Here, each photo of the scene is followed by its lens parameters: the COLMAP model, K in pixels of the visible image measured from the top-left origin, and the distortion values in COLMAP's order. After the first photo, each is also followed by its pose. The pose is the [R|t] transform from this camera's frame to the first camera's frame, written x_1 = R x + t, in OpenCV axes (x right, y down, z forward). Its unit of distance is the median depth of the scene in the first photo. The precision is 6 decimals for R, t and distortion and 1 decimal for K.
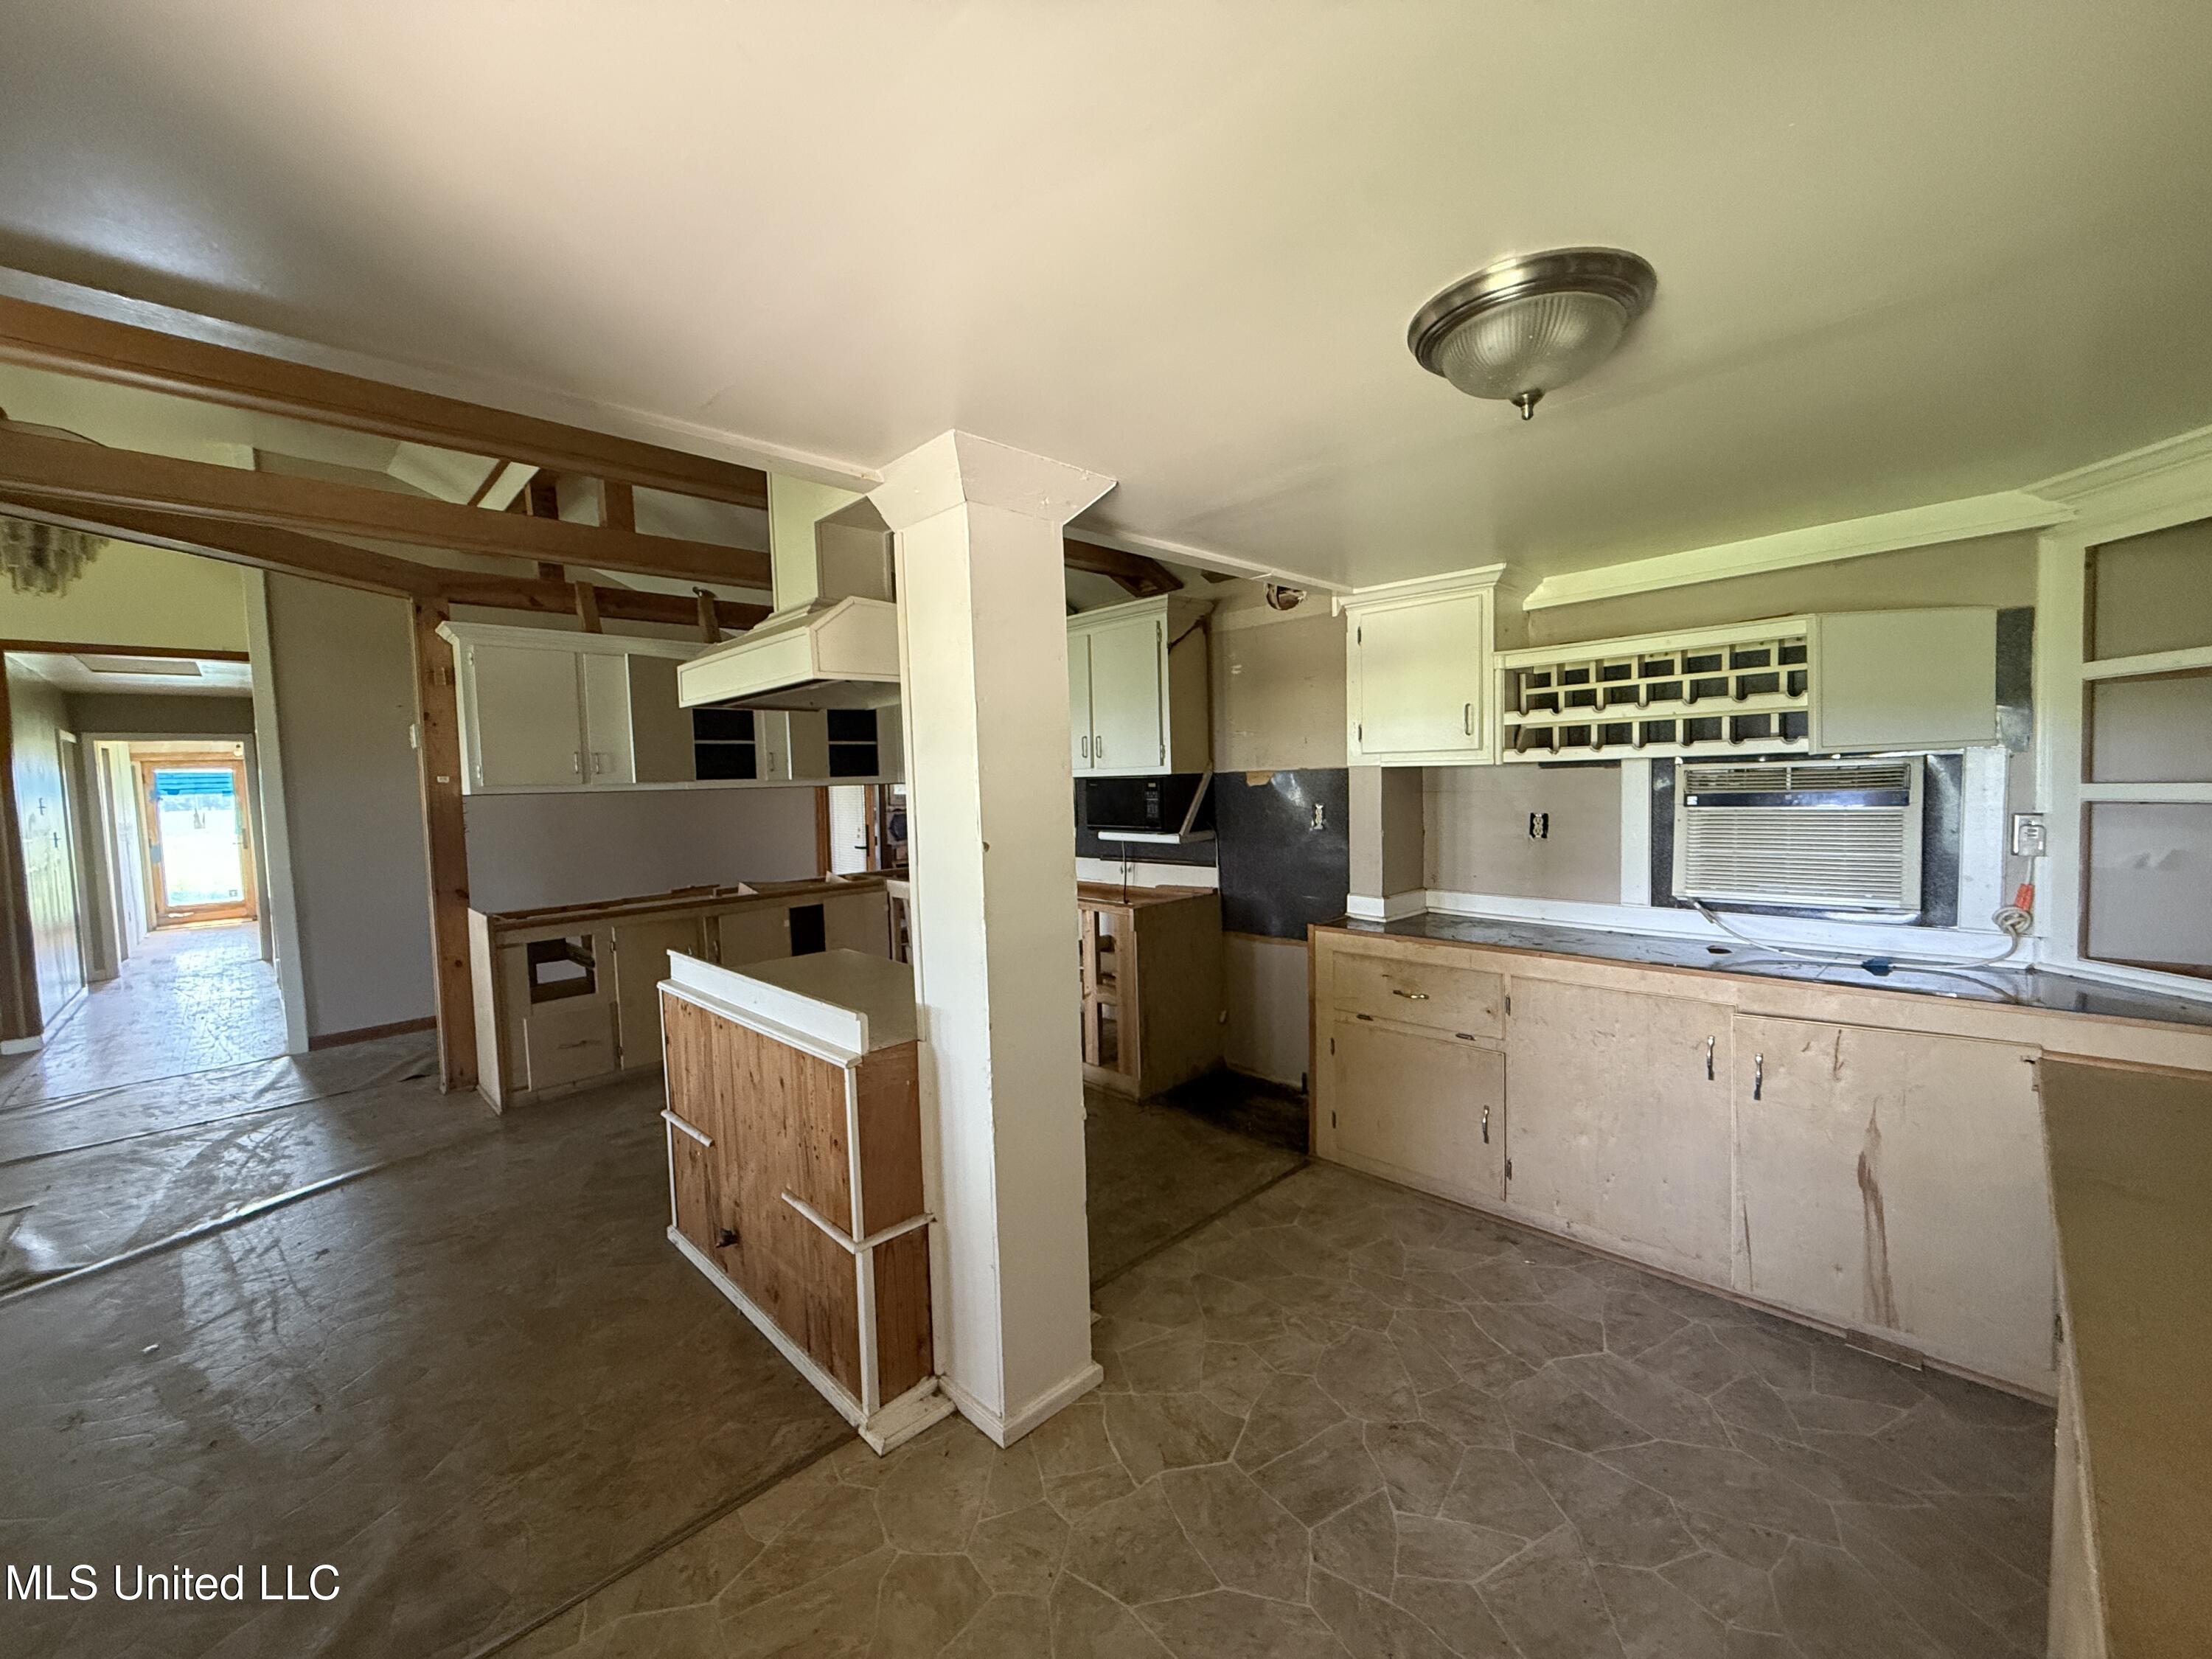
lens RADIAL K [[880.7, 0, 1102.5], [0, 880.7, 834.5], [0, 0, 1]] dist [-0.000975, -0.000144]
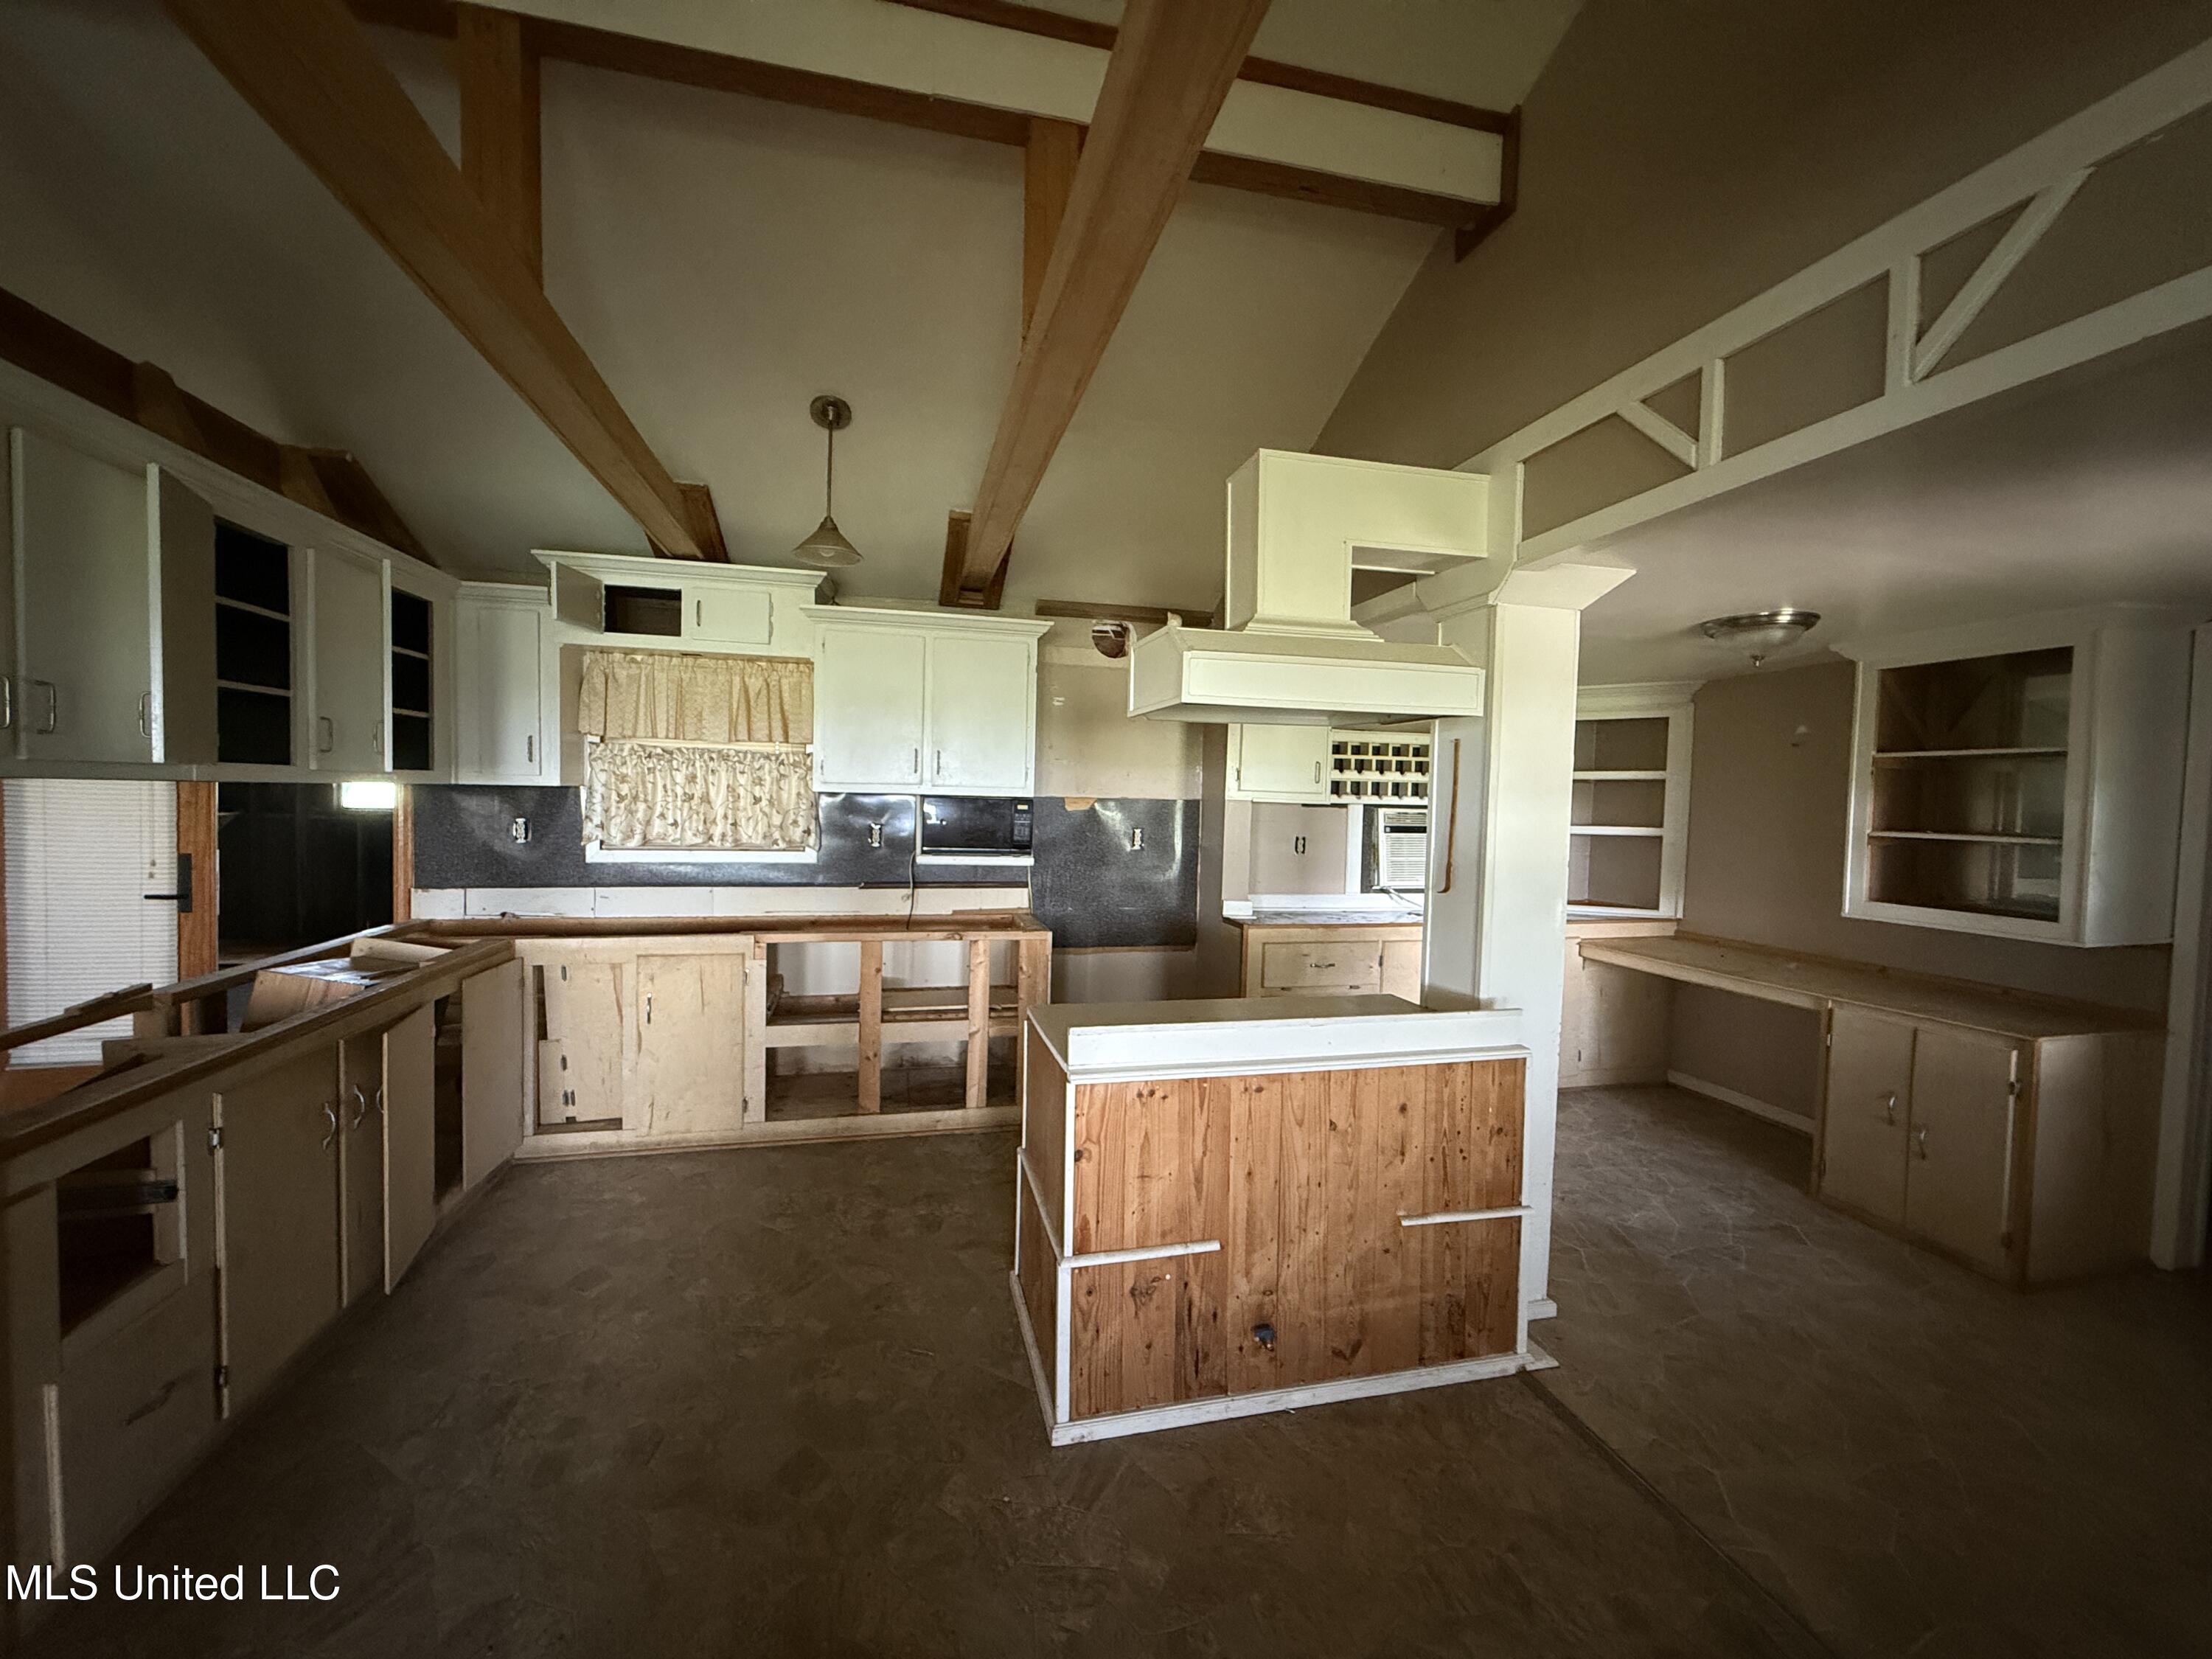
lens RADIAL K [[880.7, 0, 1104.8], [0, 880.7, 825.6], [0, 0, 1]] dist [-0.000975, -0.000144]
pose [[0.505237, 0.010848, 0.862912, -1.037926], [0.015215, 0.999654, -0.021475, -0.017475], [-0.862846, 0.023979, 0.504897, 0.577303]]
